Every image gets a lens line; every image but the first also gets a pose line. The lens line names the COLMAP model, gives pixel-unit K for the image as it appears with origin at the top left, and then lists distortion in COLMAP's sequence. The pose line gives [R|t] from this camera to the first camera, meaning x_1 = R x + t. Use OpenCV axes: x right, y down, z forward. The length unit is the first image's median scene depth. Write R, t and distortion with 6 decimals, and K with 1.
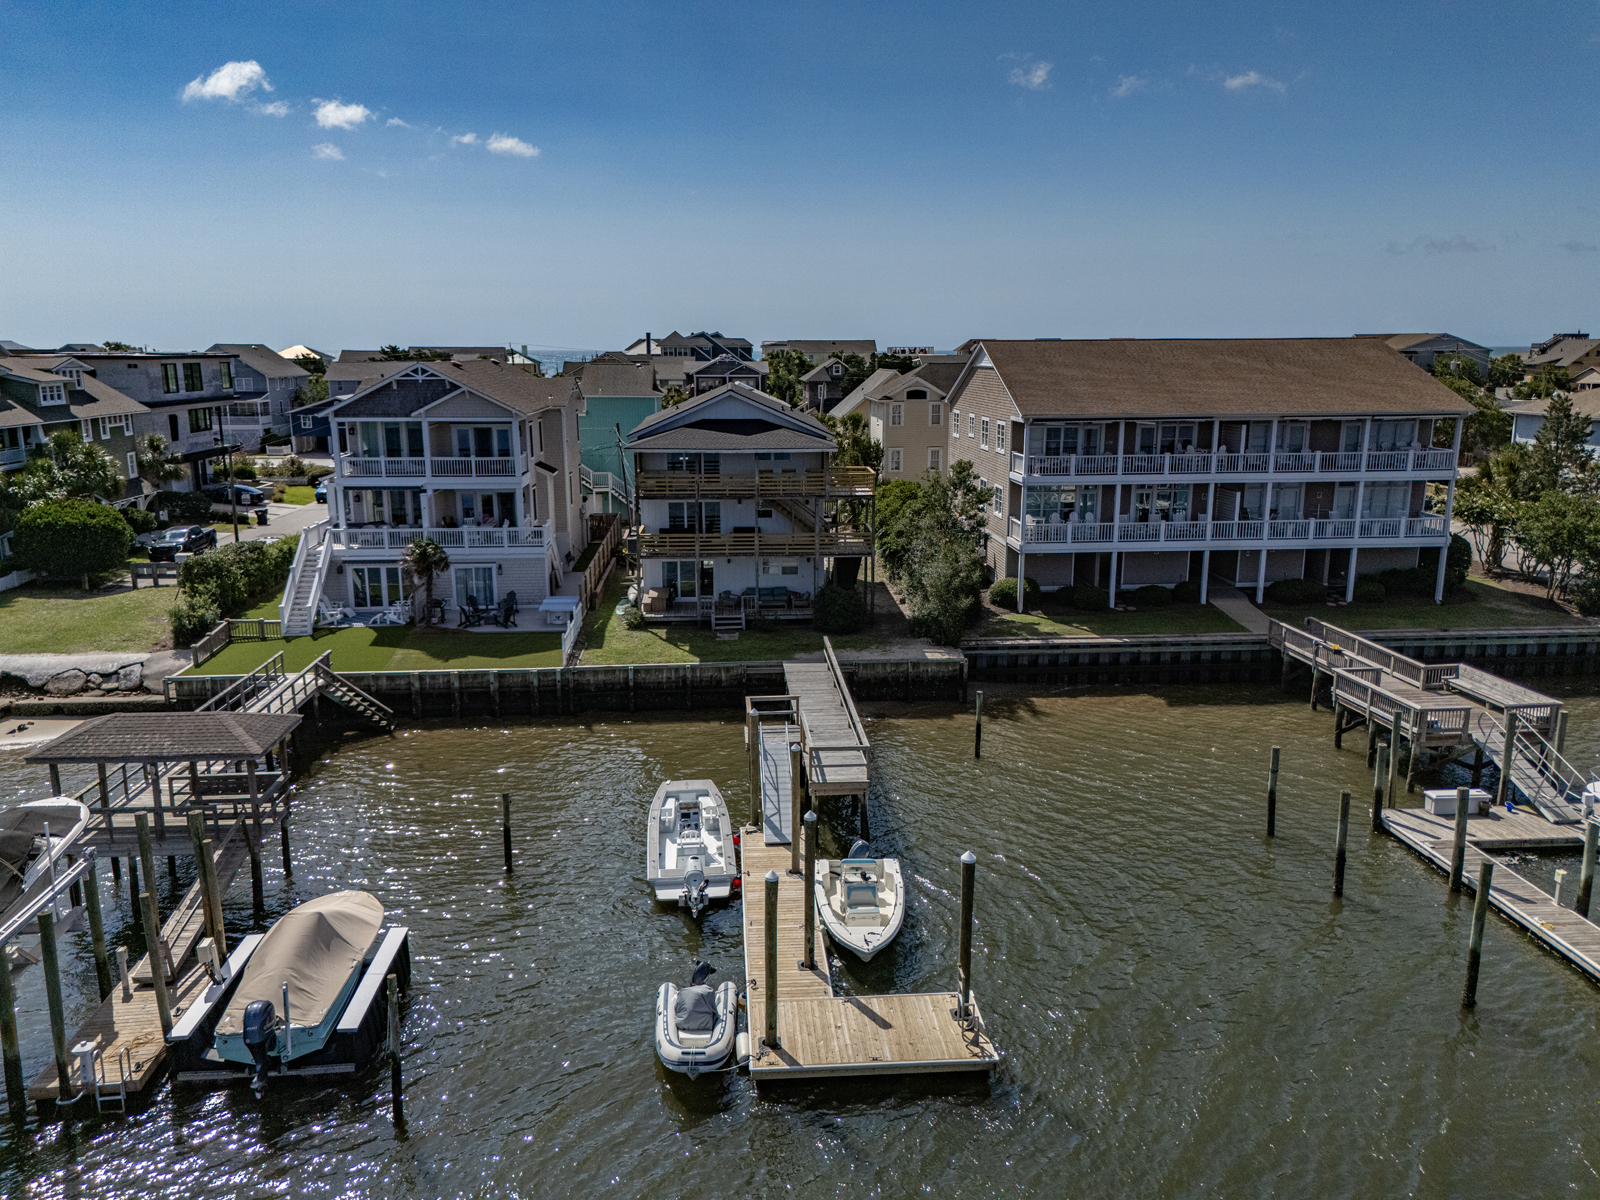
lens RADIAL K [[1171.0, 0, 800.0], [0, 1171.0, 600.0], [0, 0, 1]] dist [0.027689, -0.005211]
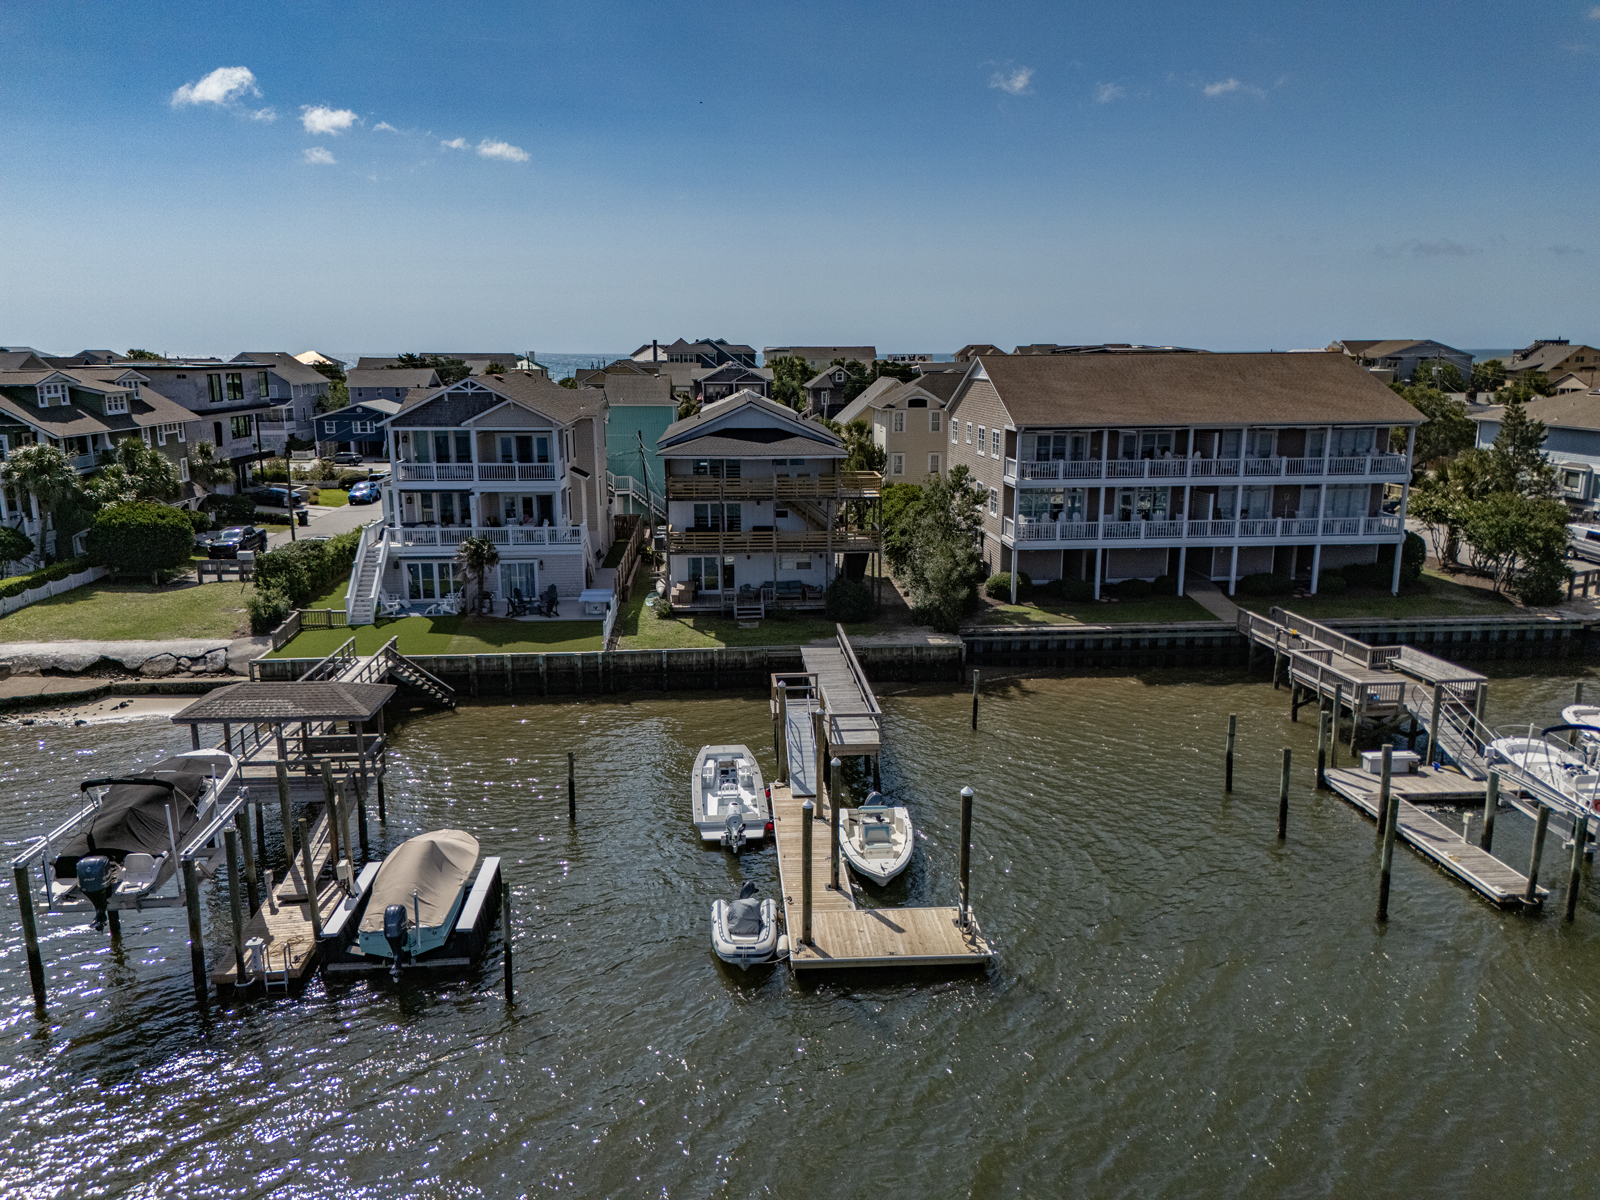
lens RADIAL K [[1168.0, 0, 800.0], [0, 1168.0, 600.0], [0, 0, 1]] dist [0.035171, -0.009257]
pose [[0.999998, -0.000956, 0.001785, -0.016179], [0.000960, 0.999998, -0.001882, 0.010209], [-0.001783, 0.001884, 0.999997, -0.108539]]
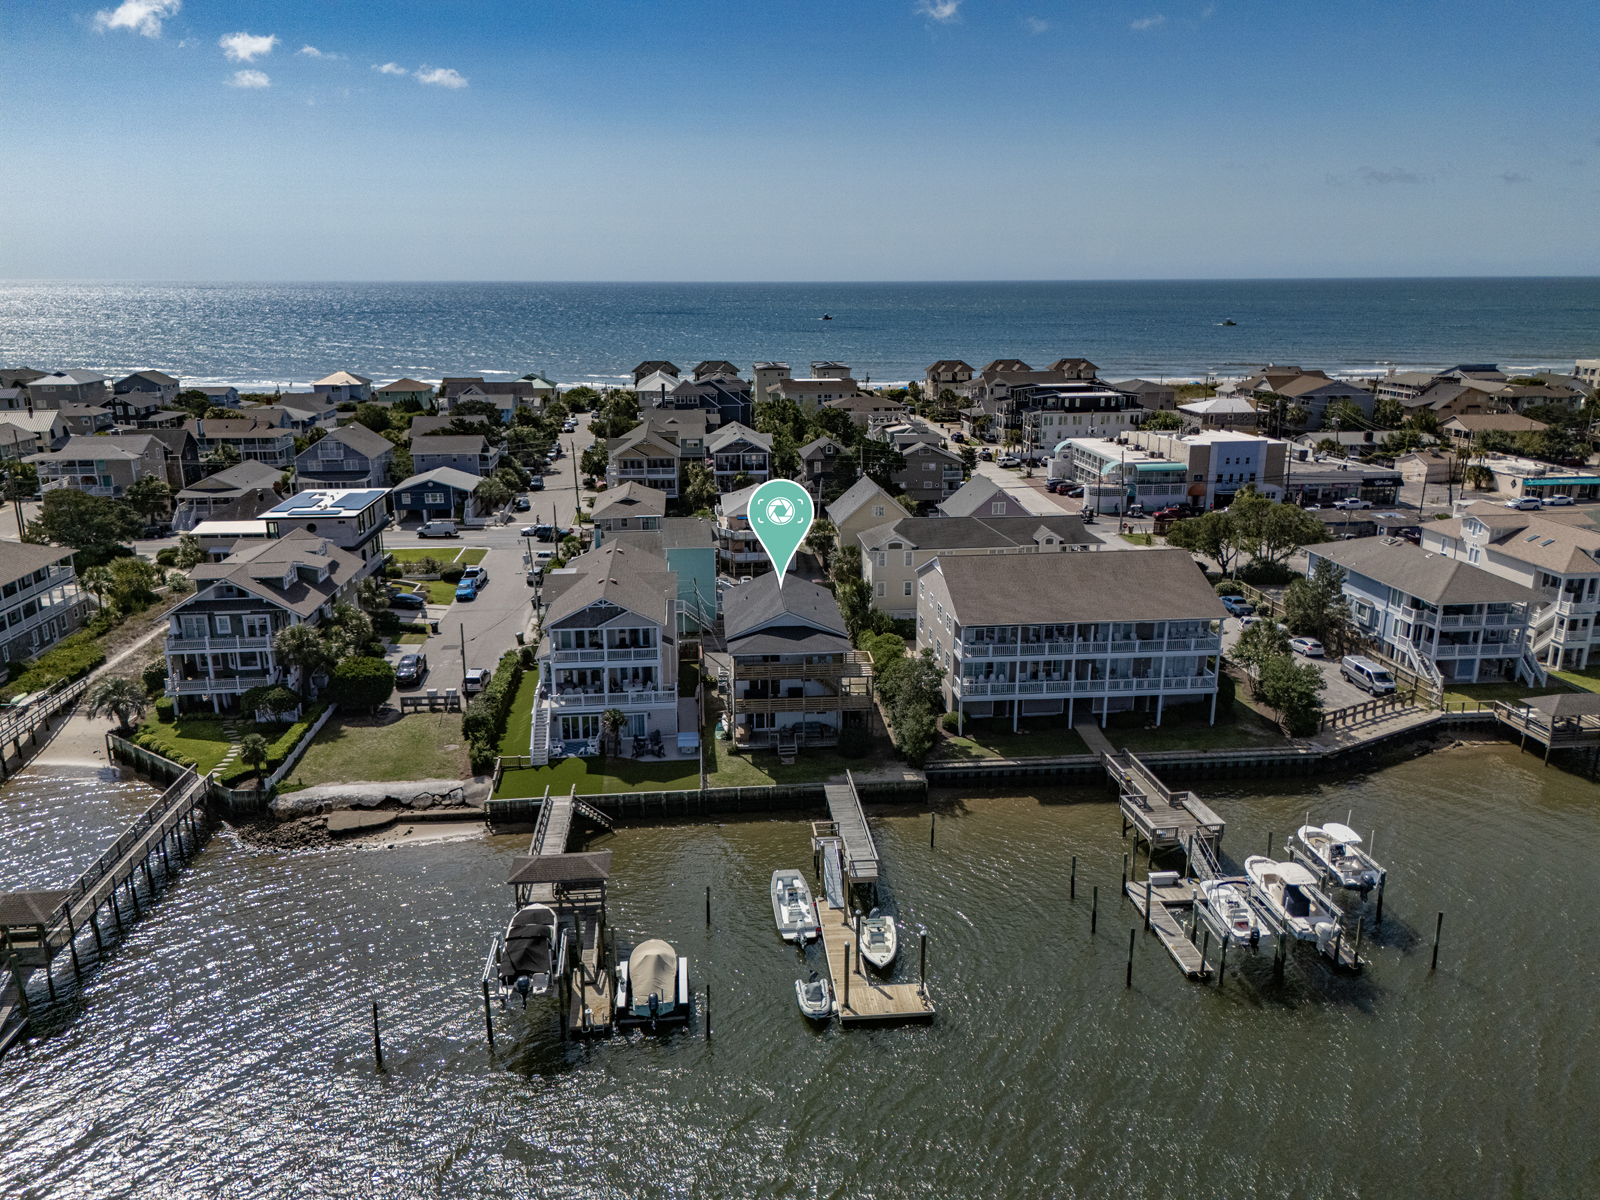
lens RADIAL K [[1168.0, 0, 800.0], [0, 1168.0, 600.0], [0, 0, 1]] dist [0.035171, -0.009257]
pose [[0.999701, -0.005842, 0.023747, -0.086853], [0.004459, 0.998314, 0.057879, -0.313560], [-0.024045, -0.057756, 0.998041, -0.717147]]
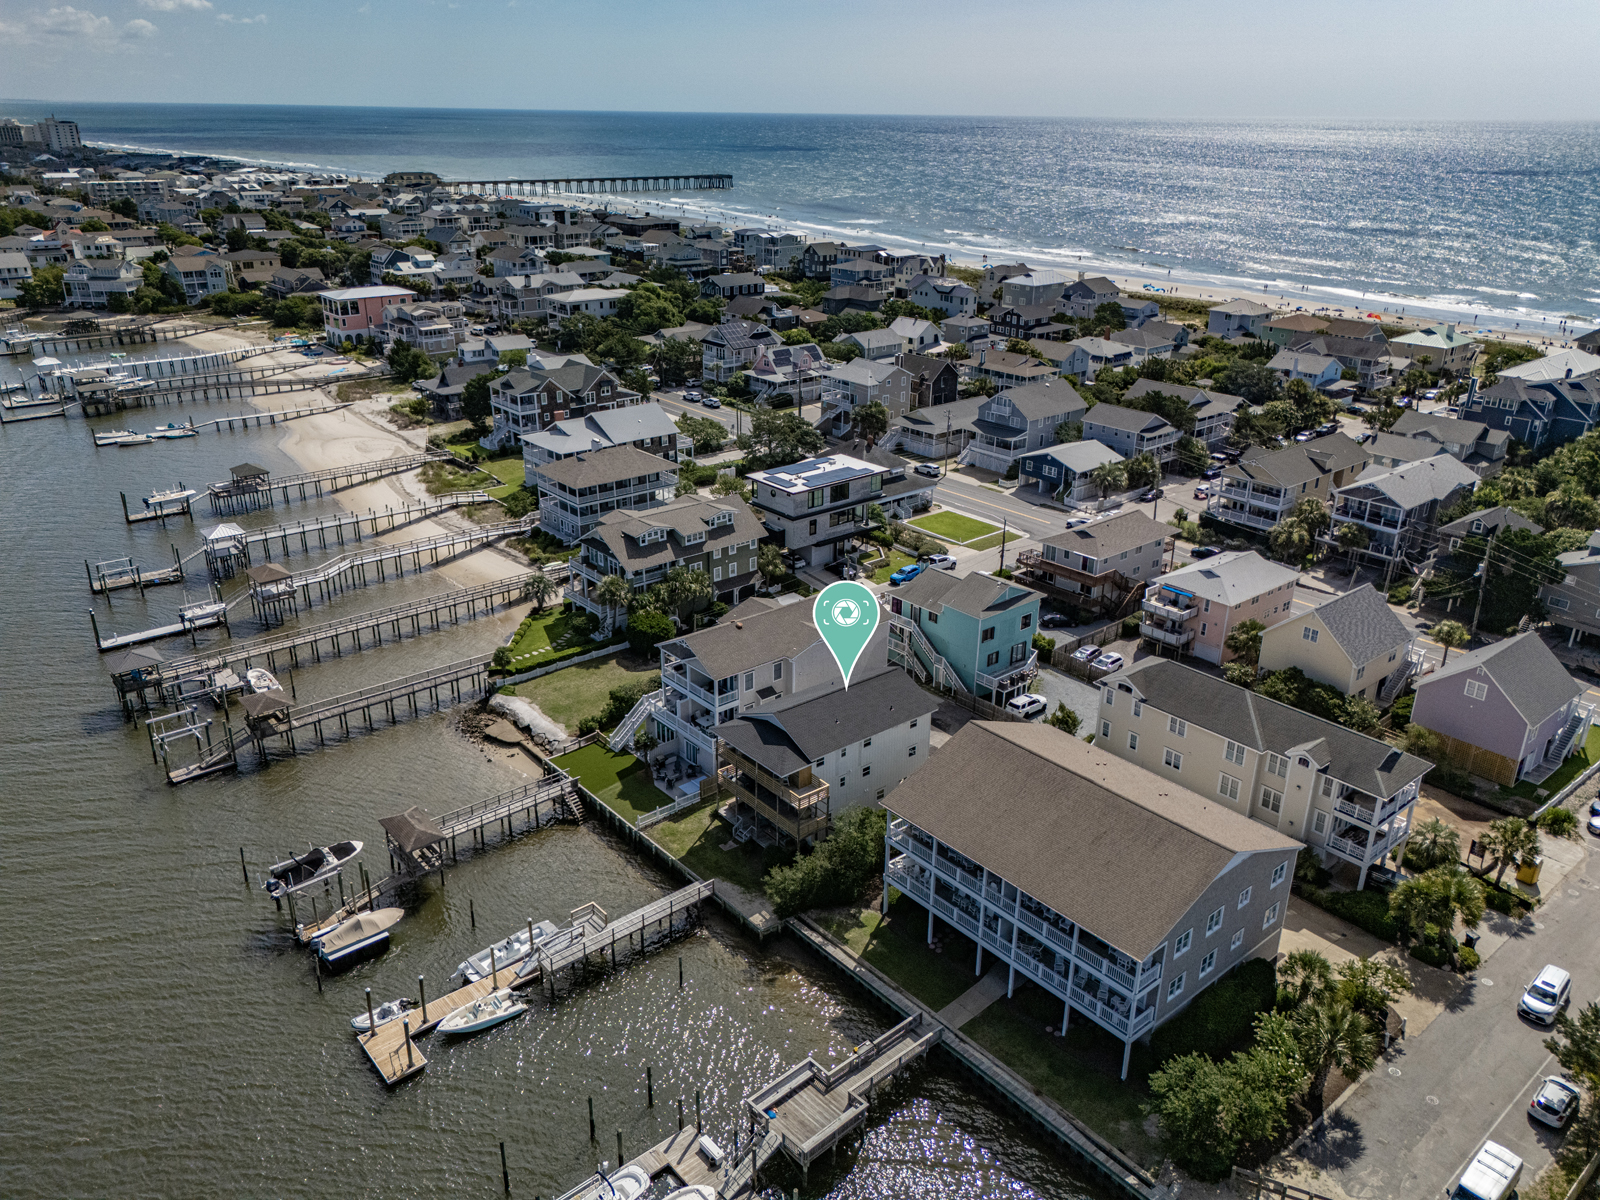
lens RADIAL K [[1168.0, 0, 800.0], [0, 1168.0, 600.0], [0, 0, 1]] dist [0.035171, -0.009257]
pose [[0.587684, 0.317740, -0.744090, 1.281486], [-0.180116, 0.947961, 0.262541, -0.858434], [0.788788, -0.020269, 0.614331, -0.018854]]
